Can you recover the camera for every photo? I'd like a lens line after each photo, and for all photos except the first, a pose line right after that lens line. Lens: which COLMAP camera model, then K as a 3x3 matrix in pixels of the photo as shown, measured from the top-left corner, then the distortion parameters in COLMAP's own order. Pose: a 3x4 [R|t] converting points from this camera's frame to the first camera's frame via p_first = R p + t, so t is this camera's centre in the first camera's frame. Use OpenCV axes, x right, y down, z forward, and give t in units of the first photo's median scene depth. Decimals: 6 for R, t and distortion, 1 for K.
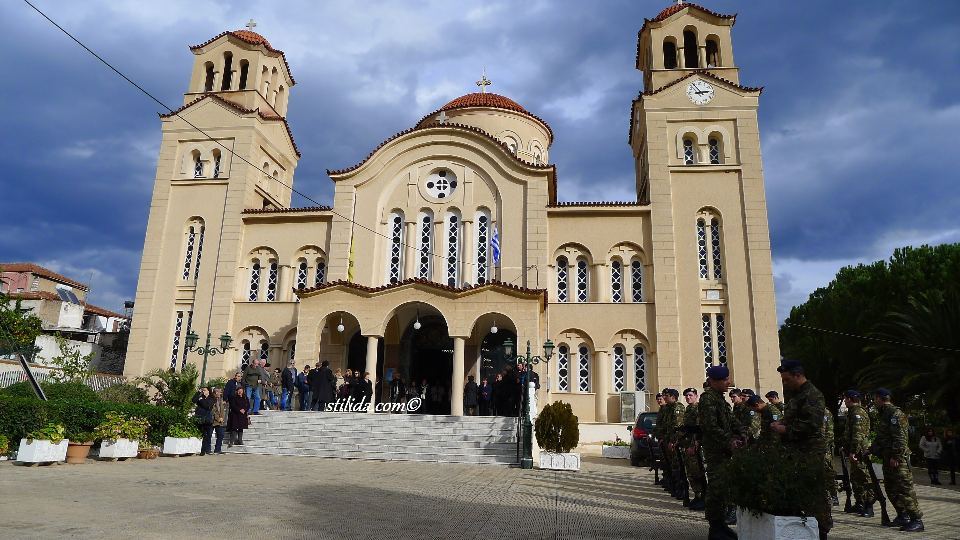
lens RADIAL K [[596.5, 0, 469.2], [0, 596.5, 268.7], [0, 0, 1]] dist [-0.065045, 0.027159]
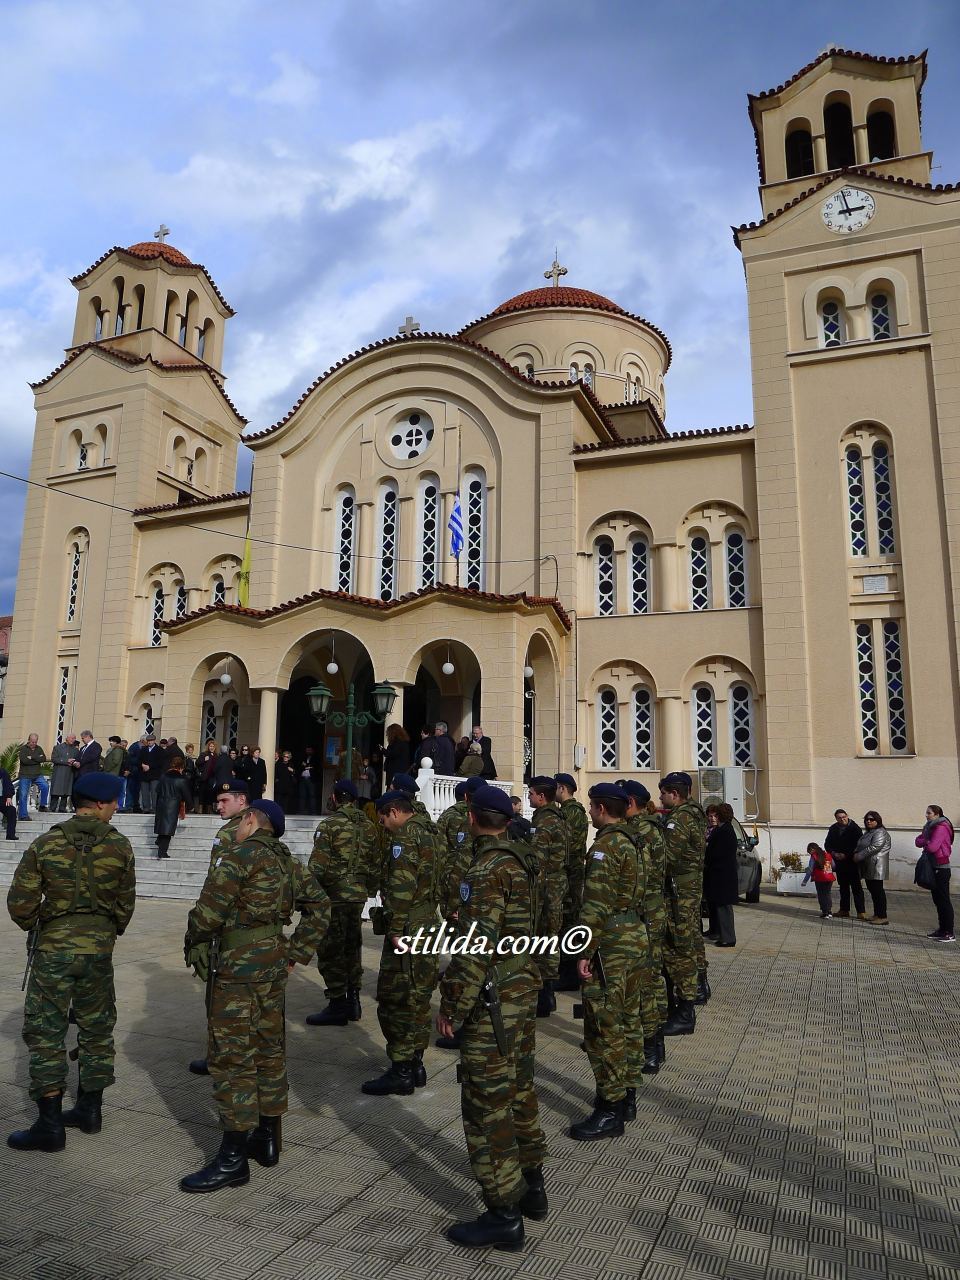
lens RADIAL K [[869.2, 0, 465.1], [0, 869.2, 657.4], [0, 0, 1]] dist [-0.083396, 0.032895]
pose [[0.969684, -0.053411, -0.238453, 0.221925], [0.071995, 0.994952, 0.069914, 0.027718], [0.233515, -0.084962, 0.968634, 0.146682]]
